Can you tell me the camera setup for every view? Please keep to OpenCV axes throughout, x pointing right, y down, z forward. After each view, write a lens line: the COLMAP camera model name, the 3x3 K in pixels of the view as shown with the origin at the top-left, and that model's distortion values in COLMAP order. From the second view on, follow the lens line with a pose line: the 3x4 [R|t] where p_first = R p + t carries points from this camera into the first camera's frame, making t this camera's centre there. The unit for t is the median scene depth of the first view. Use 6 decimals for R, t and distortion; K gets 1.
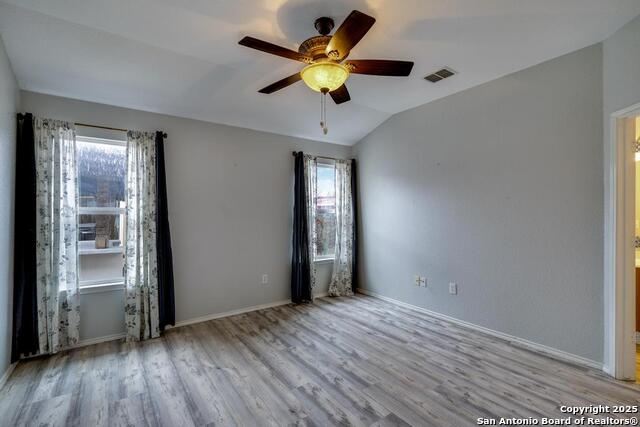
lens RADIAL K [[300.9, 0, 320.4], [0, 300.9, 214.6], [0, 0, 1]] dist [-0.001704, -0.000500]
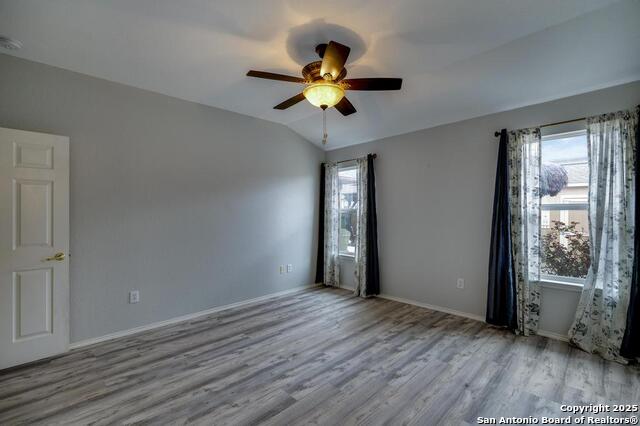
lens RADIAL K [[287.7, 0, 320.0], [0, 287.7, 213.0], [0, 0, 1]] dist [0.000053, -0.000063]
pose [[0.140302, -0.000422, -0.990109, 0.795567], [0.005561, 0.999984, 0.000362, -0.002223], [0.990093, -0.005557, 0.140302, 0.596215]]
